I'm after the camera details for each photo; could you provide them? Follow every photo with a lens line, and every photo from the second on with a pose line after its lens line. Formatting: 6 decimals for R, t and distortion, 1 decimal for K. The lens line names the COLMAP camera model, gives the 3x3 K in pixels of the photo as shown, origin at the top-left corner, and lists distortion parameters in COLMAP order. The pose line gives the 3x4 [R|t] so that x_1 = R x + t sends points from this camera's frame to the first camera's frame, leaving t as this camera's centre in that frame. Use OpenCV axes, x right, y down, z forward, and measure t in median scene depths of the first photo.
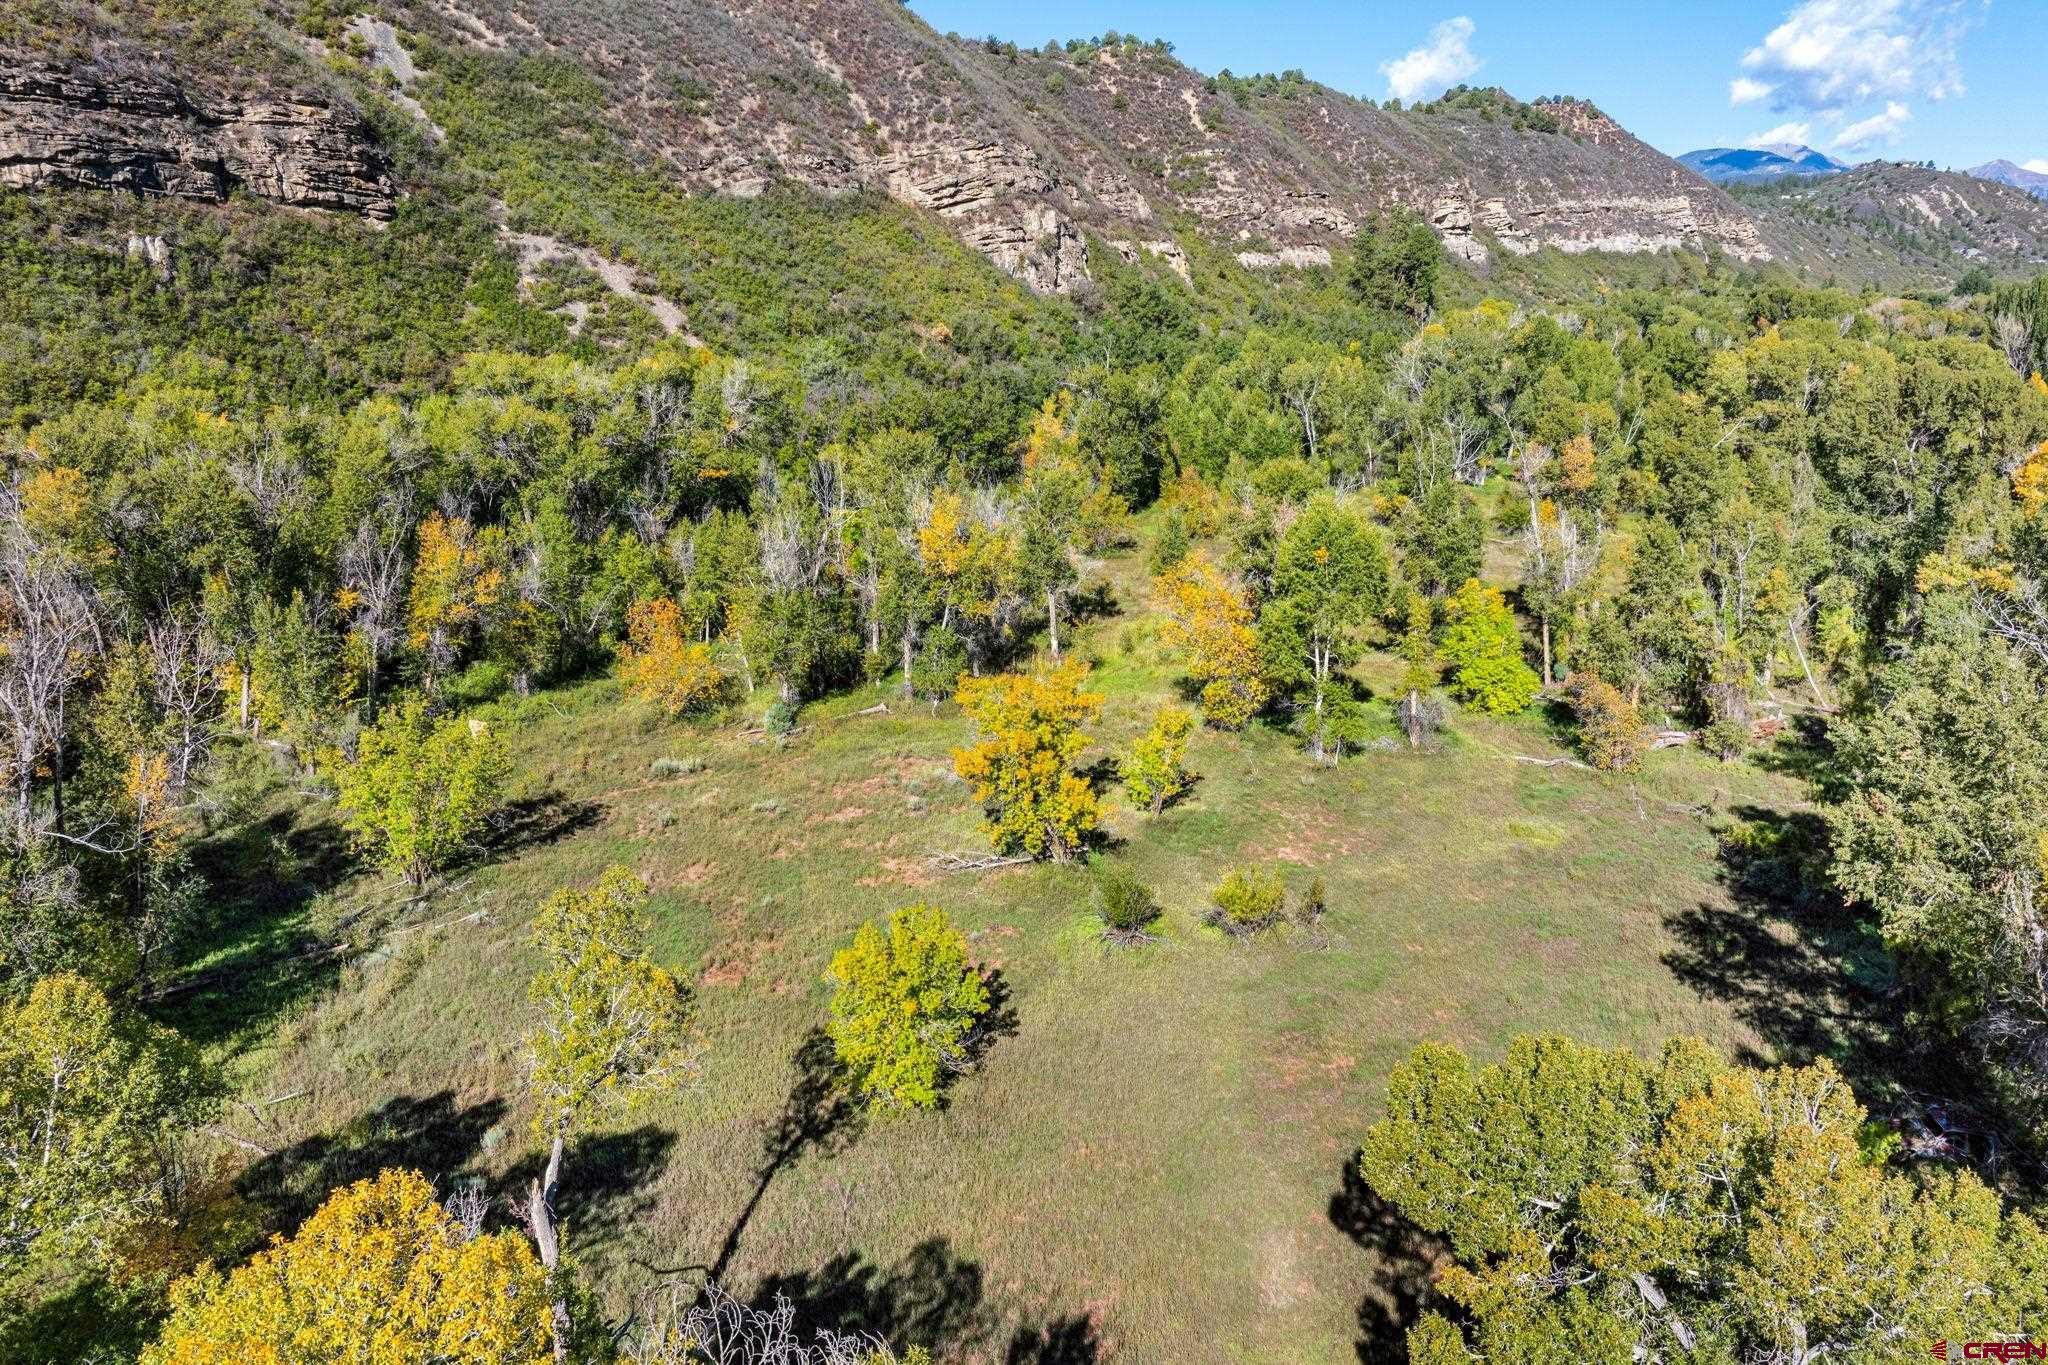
lens RADIAL K [[1457.2, 0, 1032.1], [0, 1457.2, 682.1], [0, 0, 1]] dist [-0.054960, 0.035181]
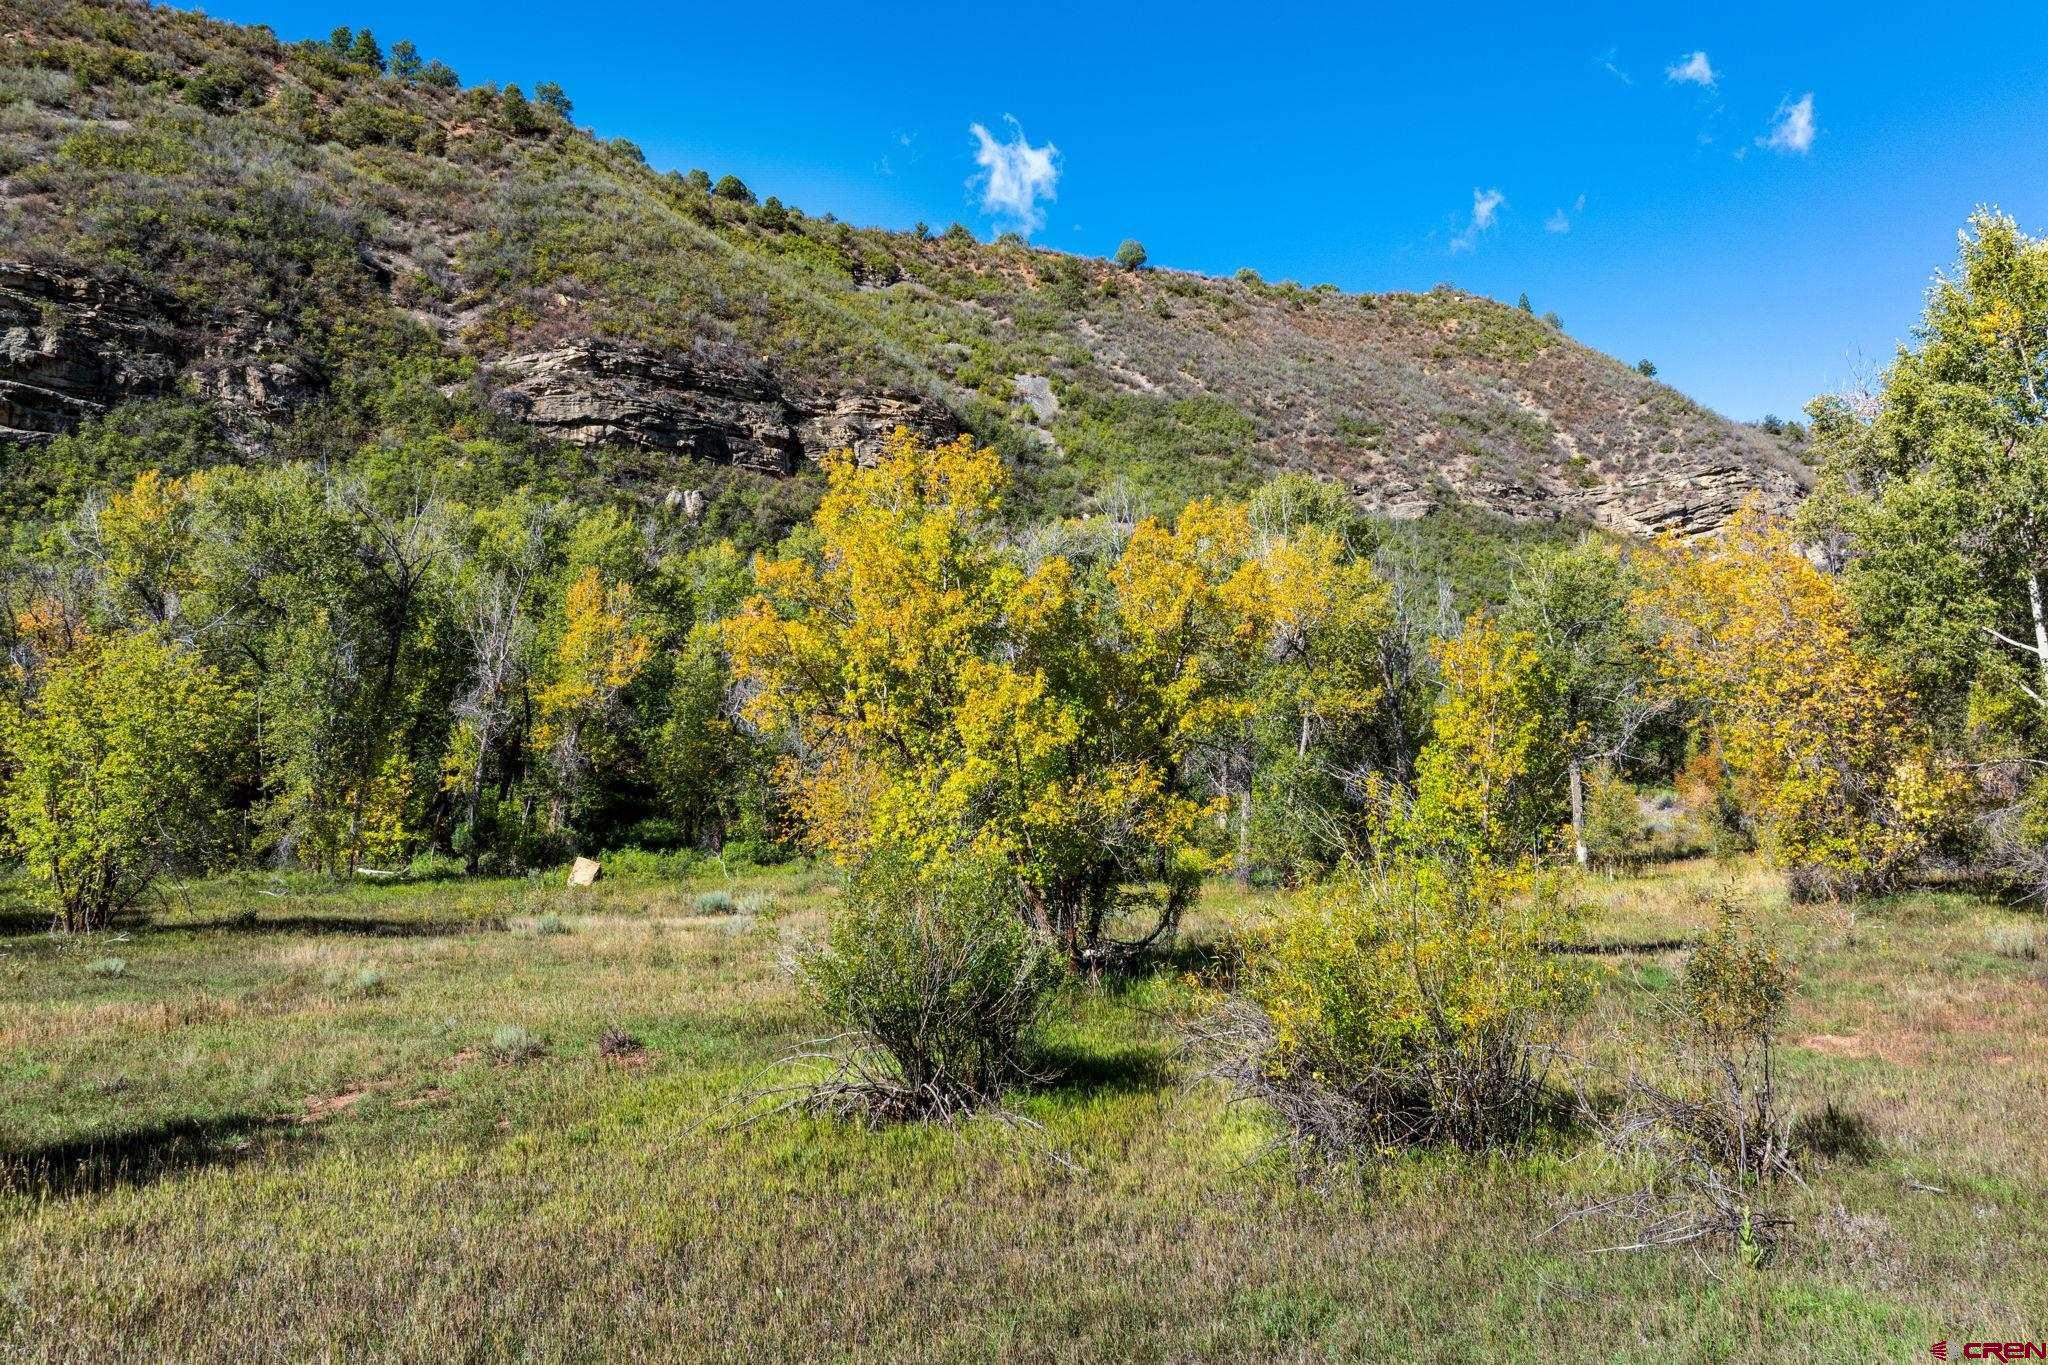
lens RADIAL K [[1468.0, 0, 1053.7], [0, 1468.0, 675.3], [0, 0, 1]] dist [-0.027260, 0.014248]
pose [[0.862848, -0.051781, -0.502805, 0.034514], [-0.120252, 0.945149, -0.303697, 0.028786], [0.490952, 0.322508, 0.809293, 0.113820]]
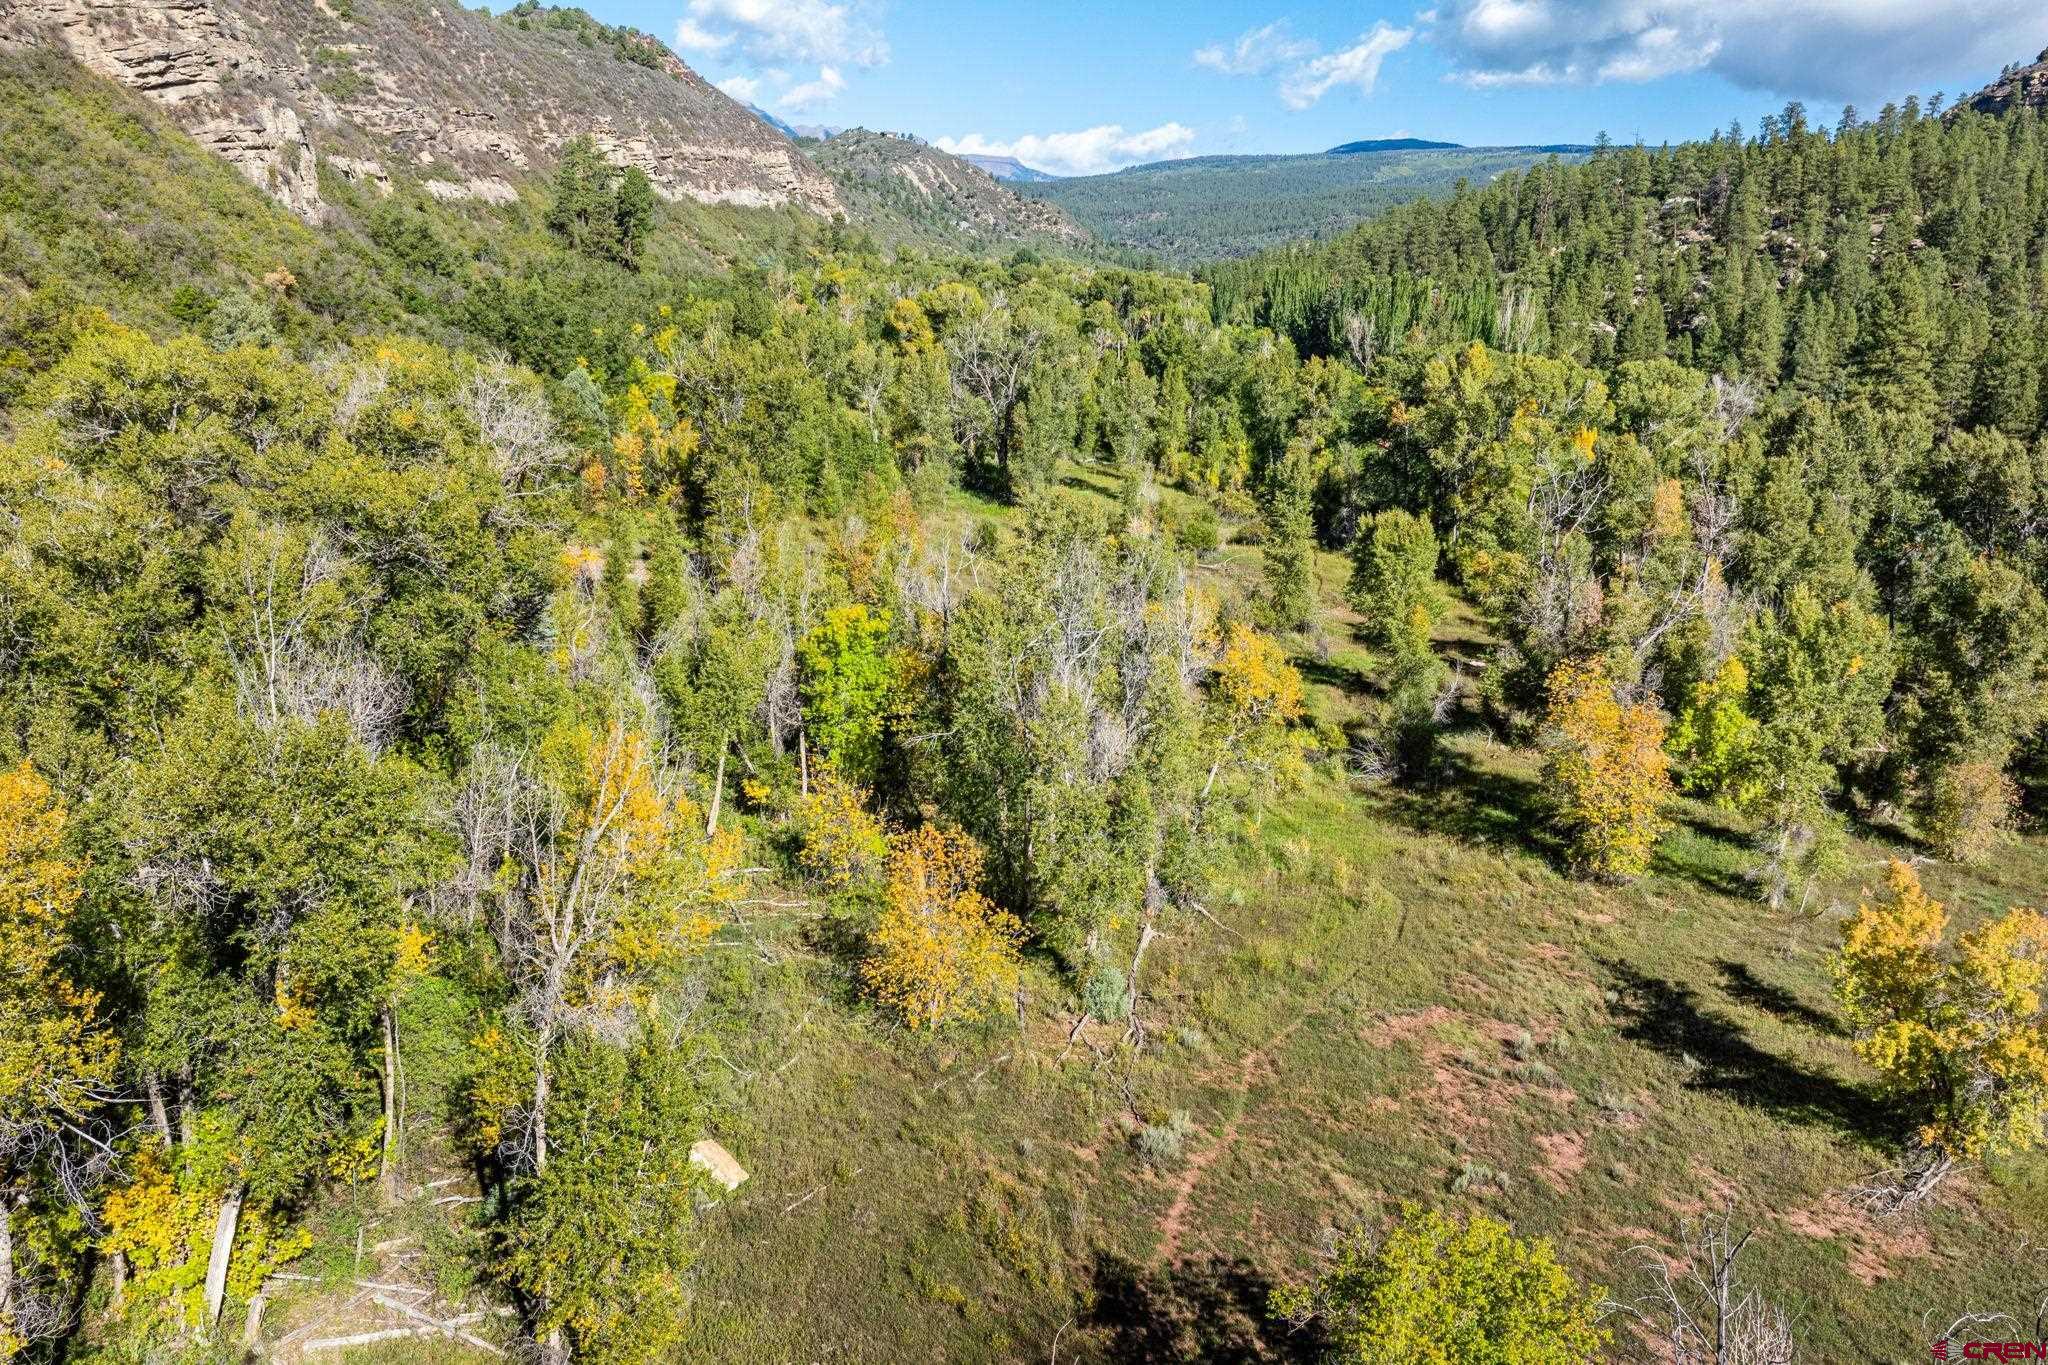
lens RADIAL K [[1582.0, 0, 1027.1], [0, 1582.0, 686.5], [0, 0, 1]] dist [-0.062028, 0.030872]
pose [[0.795633, -0.097081, 0.597949, -0.128995], [0.085484, 0.995191, 0.047830, -0.030057], [-0.599717, 0.013059, 0.800106, 0.111536]]
